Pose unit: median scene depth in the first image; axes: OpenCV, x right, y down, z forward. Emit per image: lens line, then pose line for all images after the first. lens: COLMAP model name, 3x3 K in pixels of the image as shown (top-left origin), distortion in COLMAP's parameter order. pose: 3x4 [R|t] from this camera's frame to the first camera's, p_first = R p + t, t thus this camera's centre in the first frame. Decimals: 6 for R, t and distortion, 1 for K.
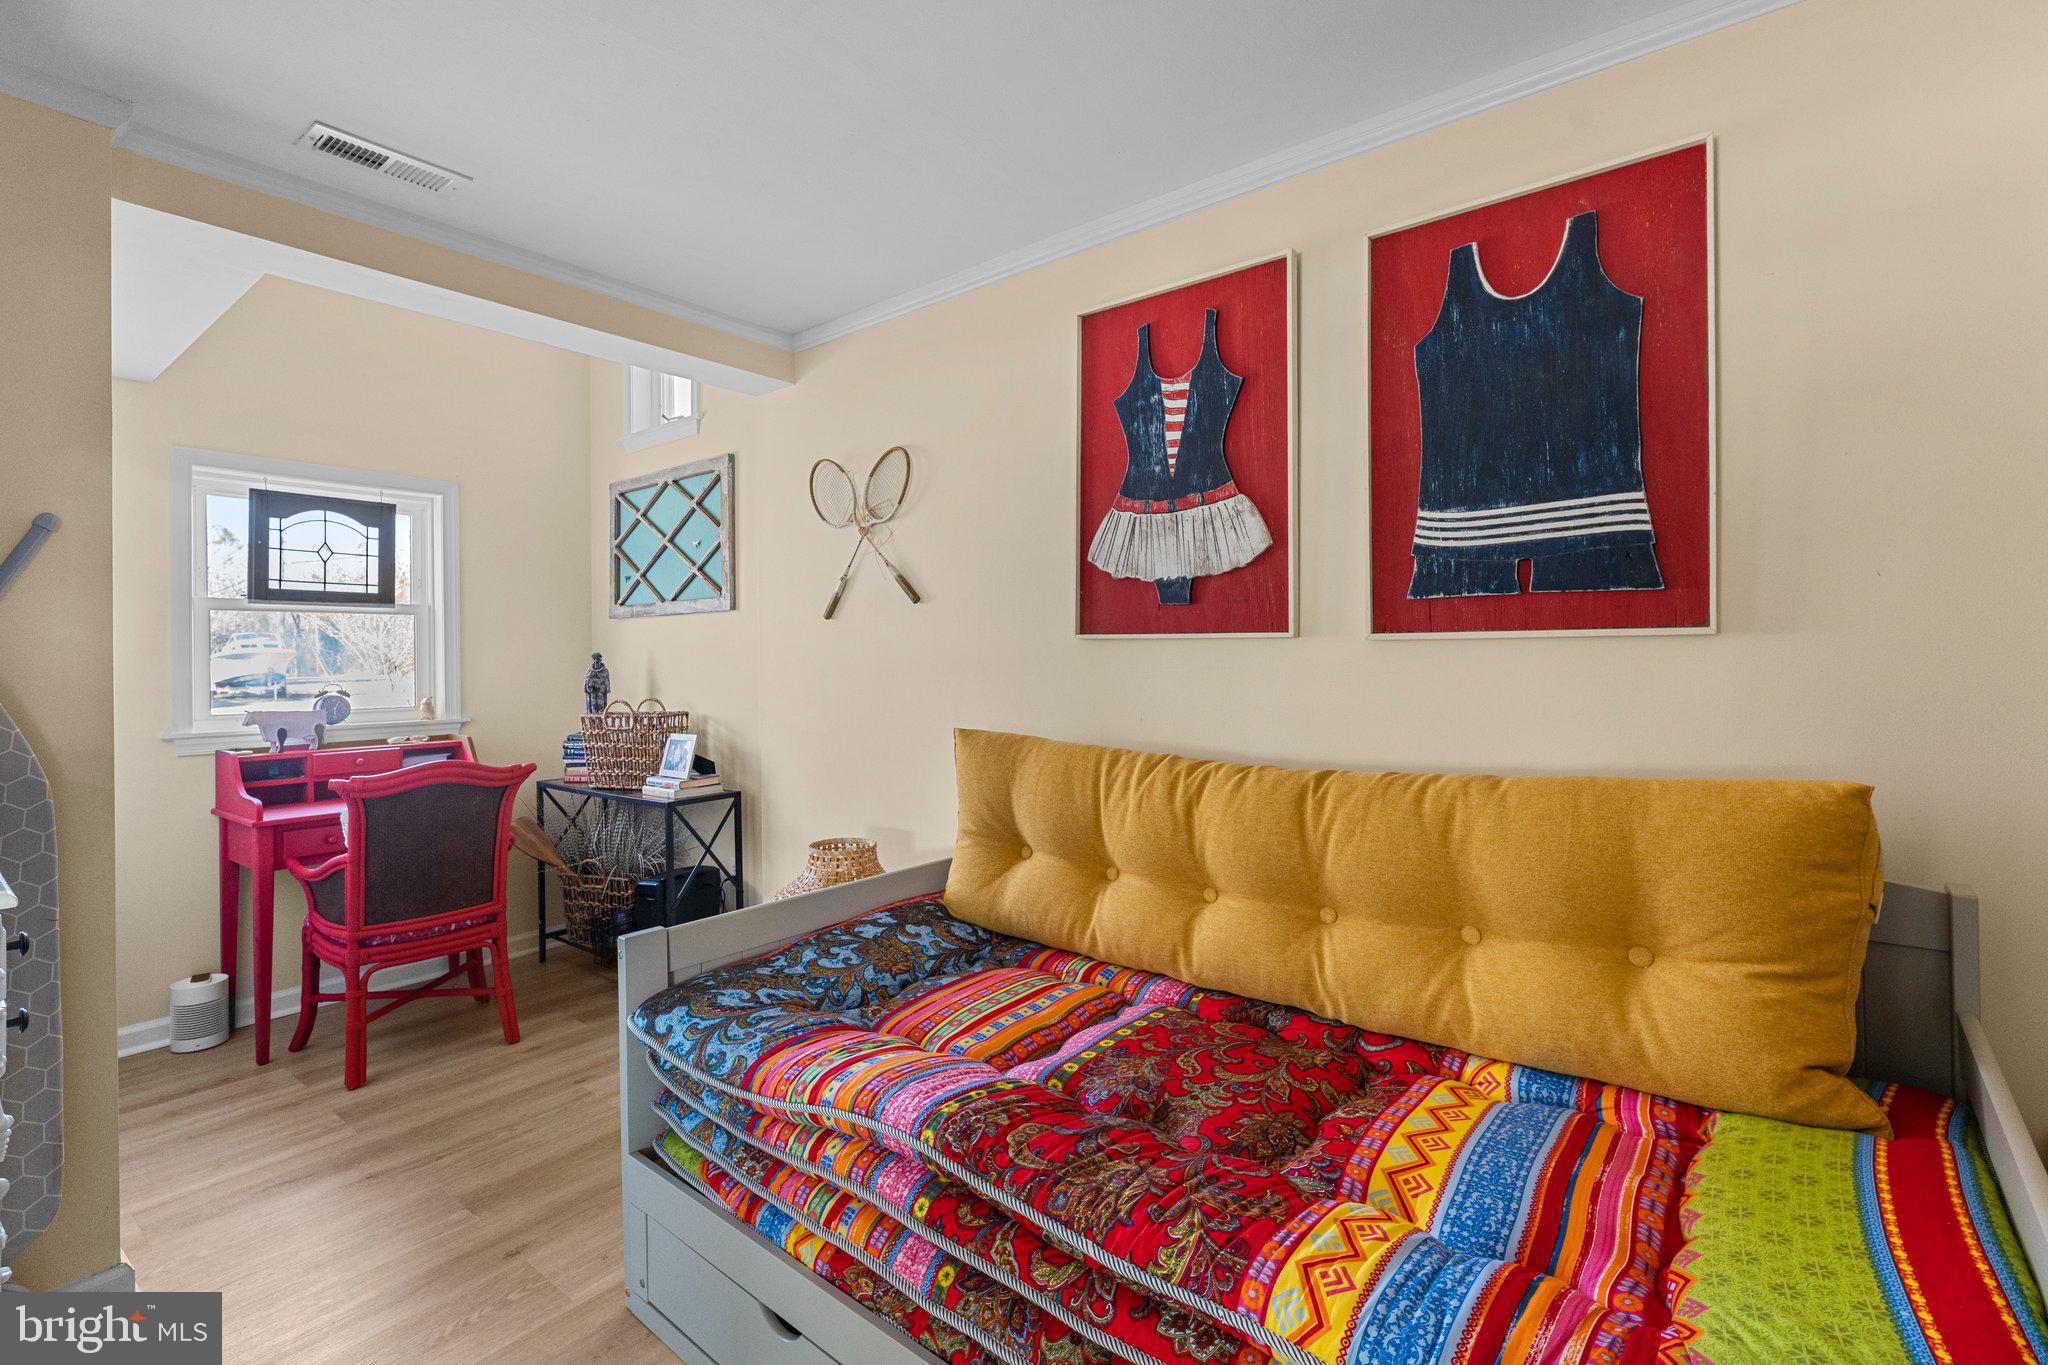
lens RADIAL K [[883.8, 0, 1017.3], [0, 883.8, 647.3], [0, 0, 1]] dist [-0.000978, -0.000079]
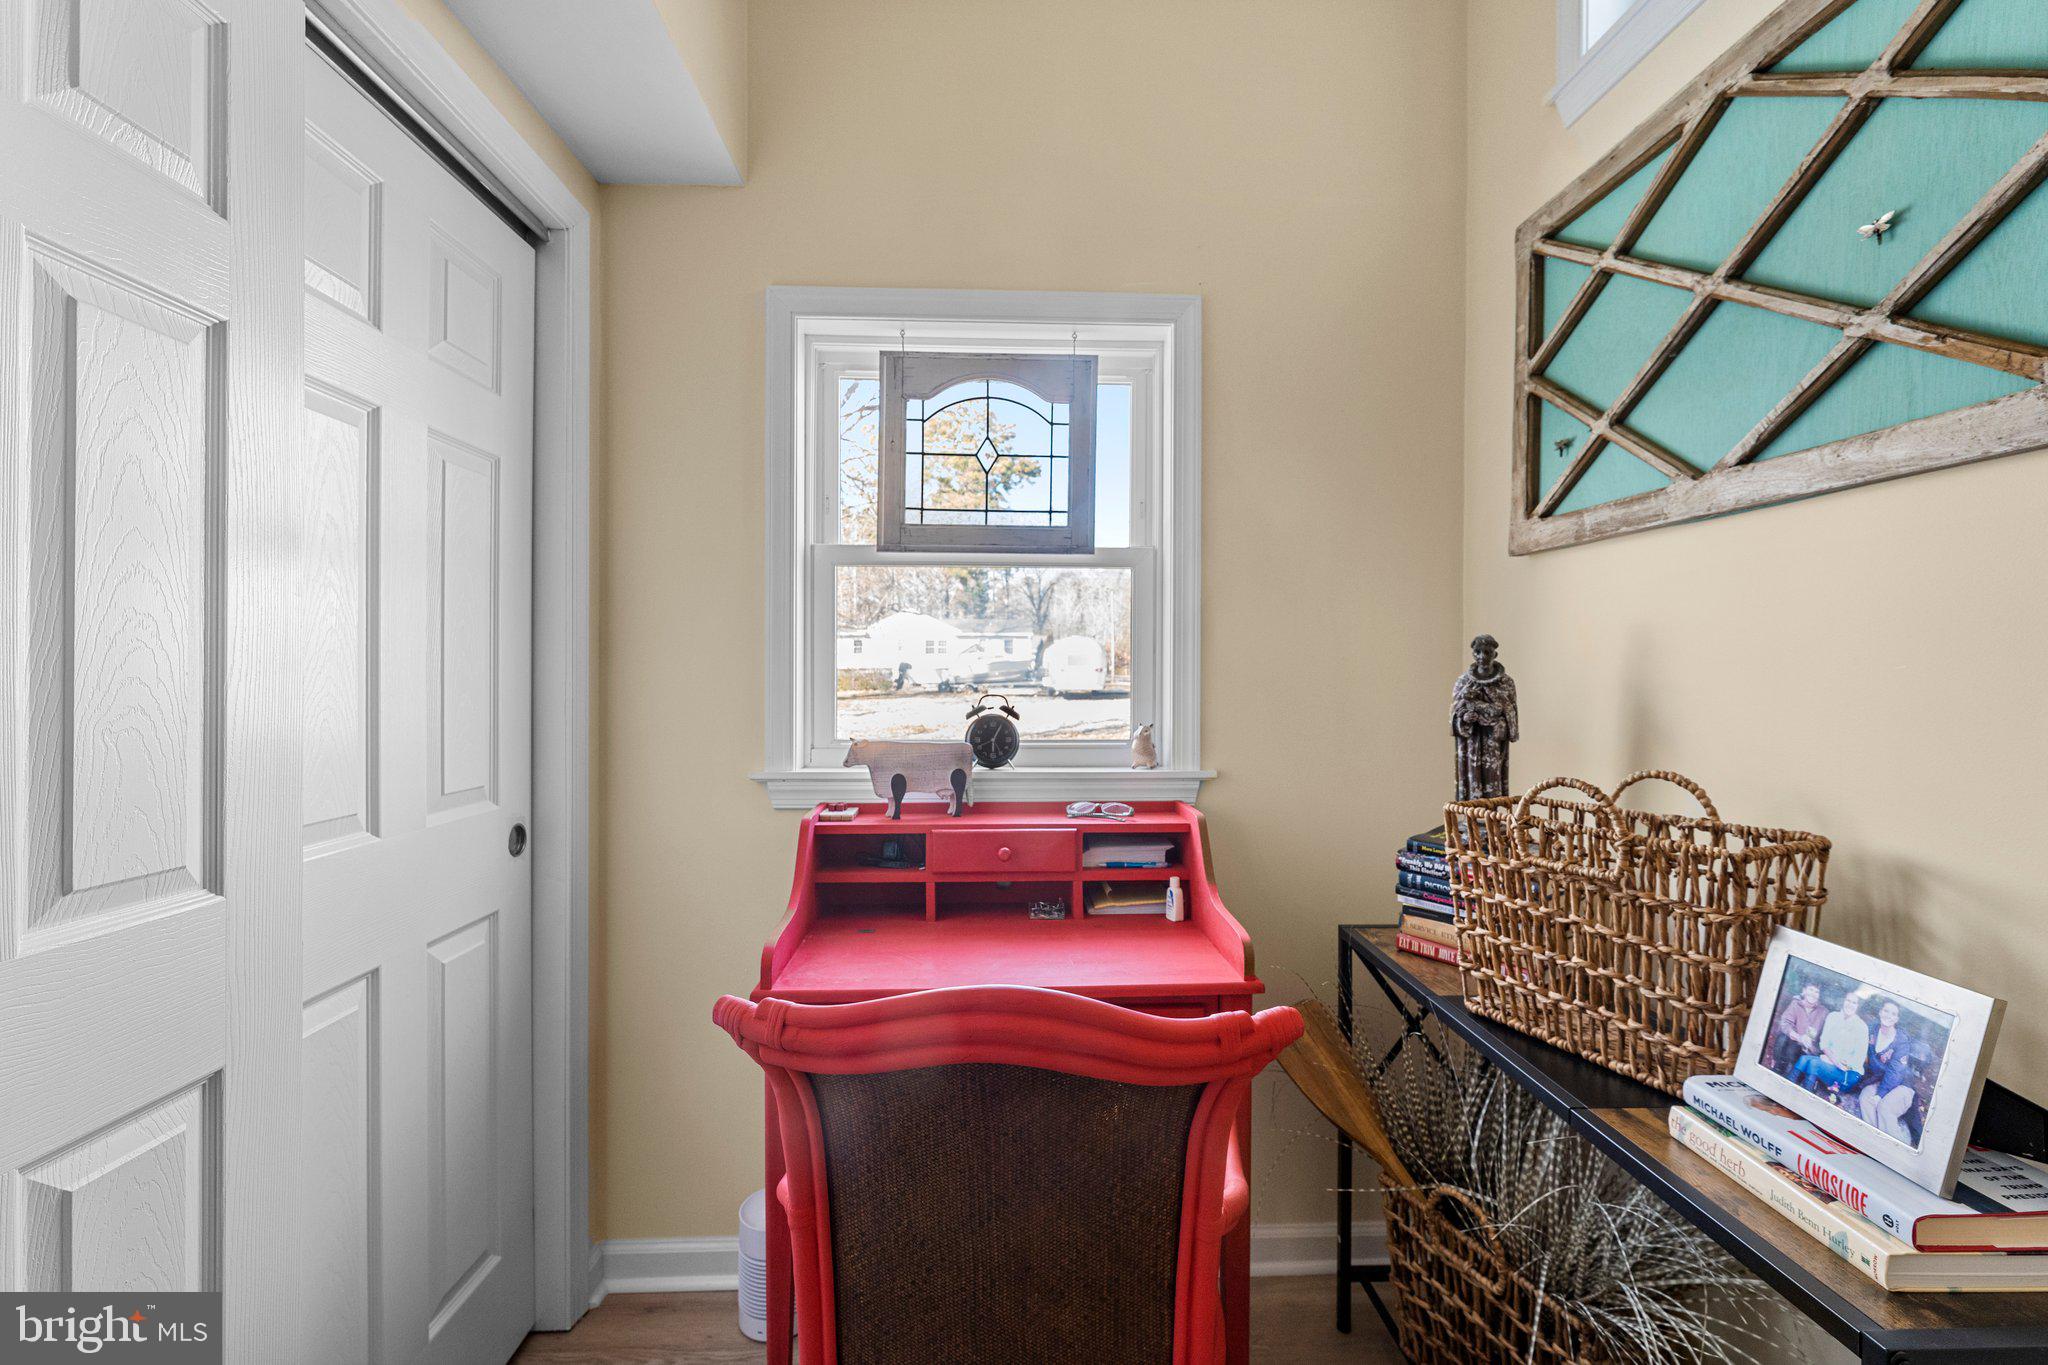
lens RADIAL K [[890.8, 0, 1024.0], [0, 890.8, 682.5], [0, 0, 1]] dist [-0.009636, 0.000100]
pose [[0.642020, 0.028002, -0.766176, -0.317122], [-0.002703, 0.999409, 0.034261, 0.014244], [0.766683, -0.019926, 0.641717, 0.615245]]
